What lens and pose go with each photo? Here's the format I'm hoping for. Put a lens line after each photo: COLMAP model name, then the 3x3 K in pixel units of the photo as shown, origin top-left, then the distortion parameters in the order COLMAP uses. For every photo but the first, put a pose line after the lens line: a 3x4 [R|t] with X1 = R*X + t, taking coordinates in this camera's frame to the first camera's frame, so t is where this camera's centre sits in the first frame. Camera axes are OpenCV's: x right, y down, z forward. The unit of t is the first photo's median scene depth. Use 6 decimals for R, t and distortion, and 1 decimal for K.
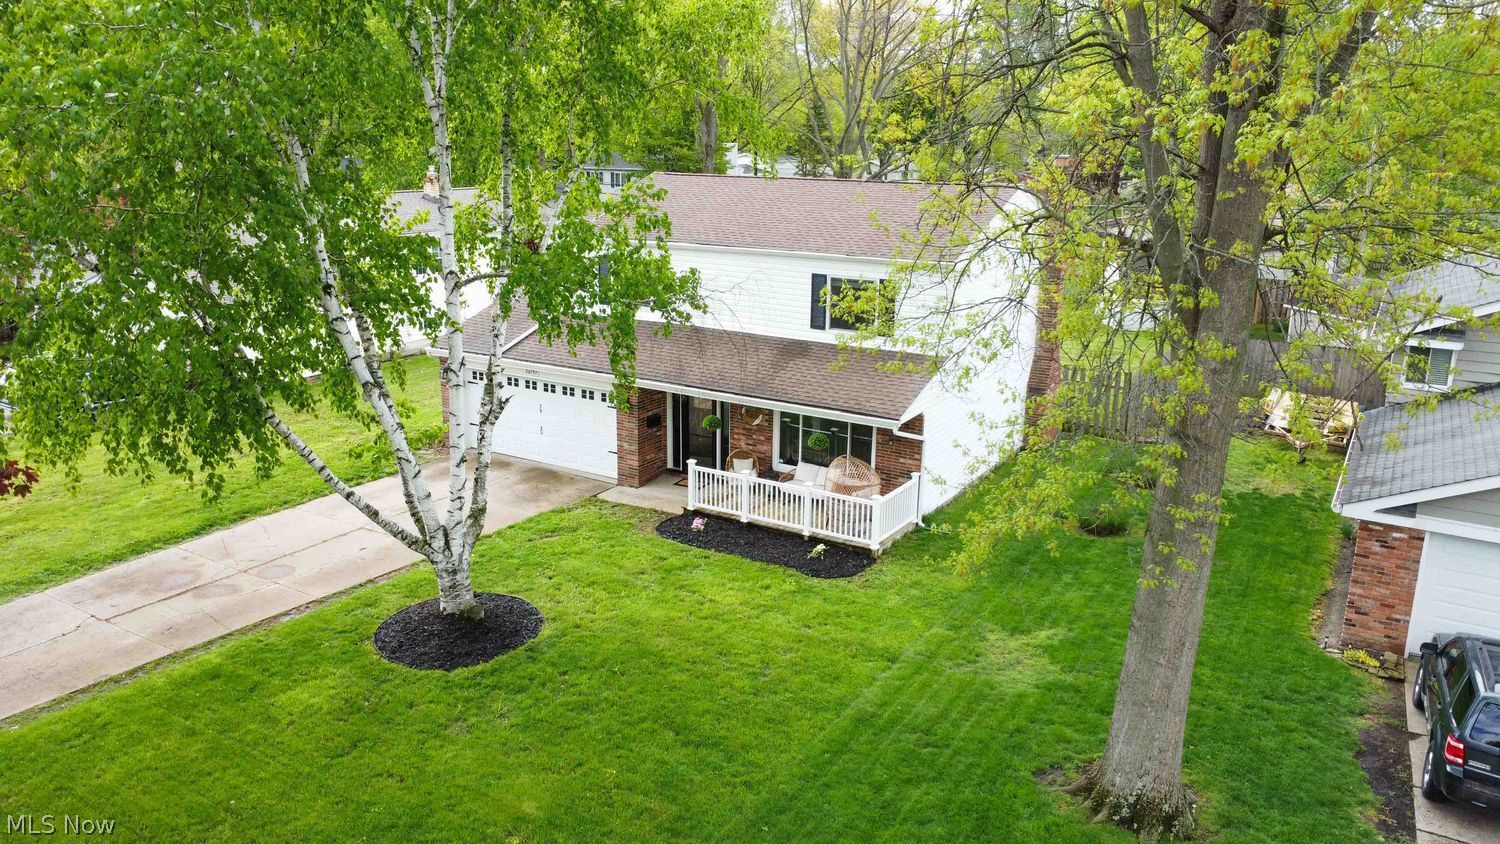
lens RADIAL K [[1086.6, 0, 750.0], [0, 1086.6, 422.0], [0, 0, 1]] dist [-0.017854, -0.030472]
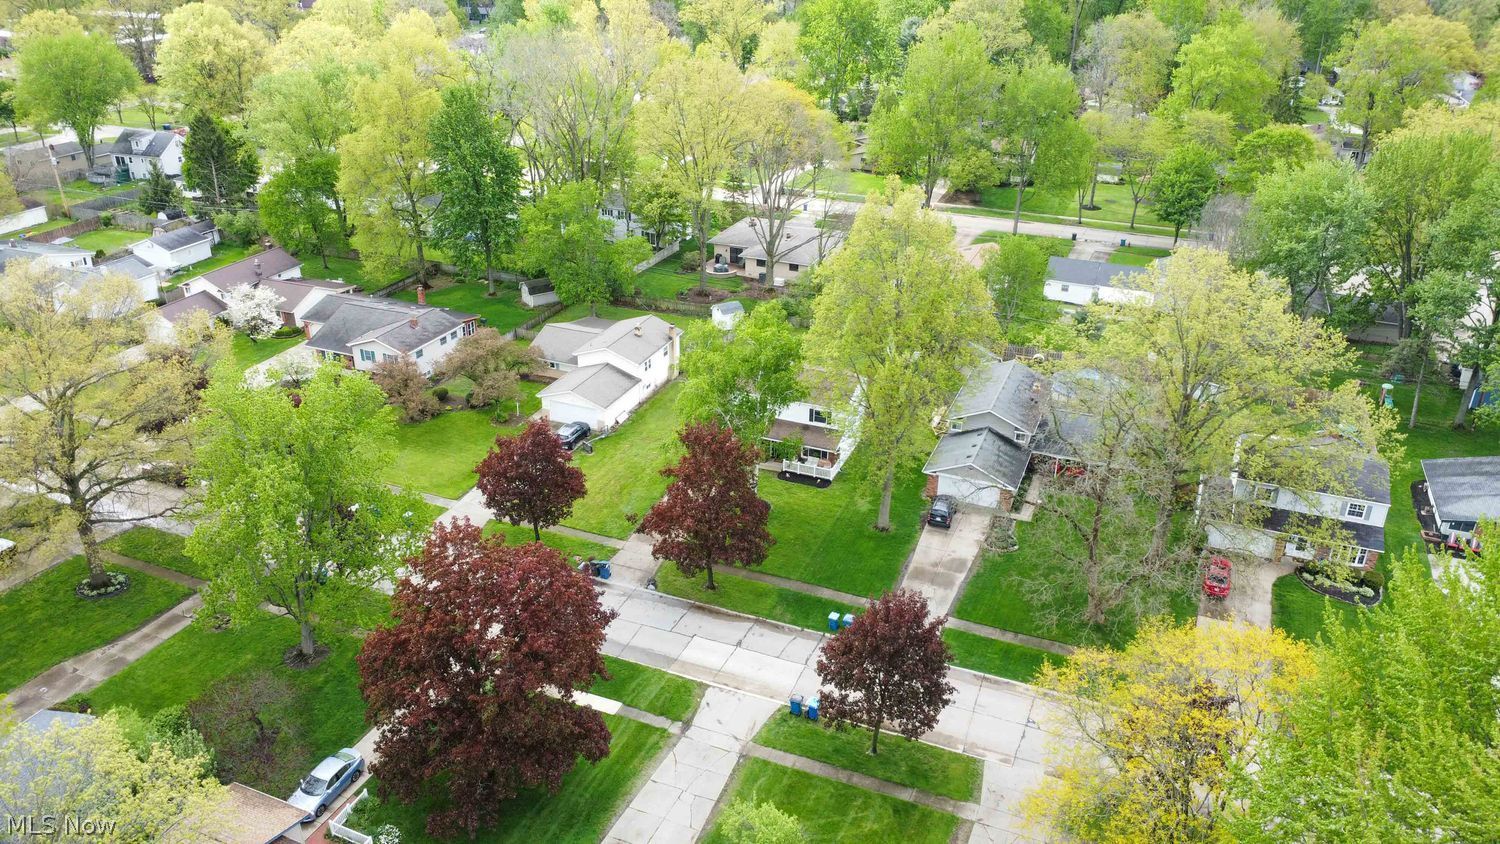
lens RADIAL K [[1086.6, 0, 750.0], [0, 1086.6, 422.0], [0, 0, 1]] dist [-0.017854, -0.030472]
pose [[0.987044, -0.068223, 0.145225, -0.805981], [0.039102, 0.980092, 0.194657, -0.951635], [-0.155614, -0.186456, 0.970061, -3.082165]]
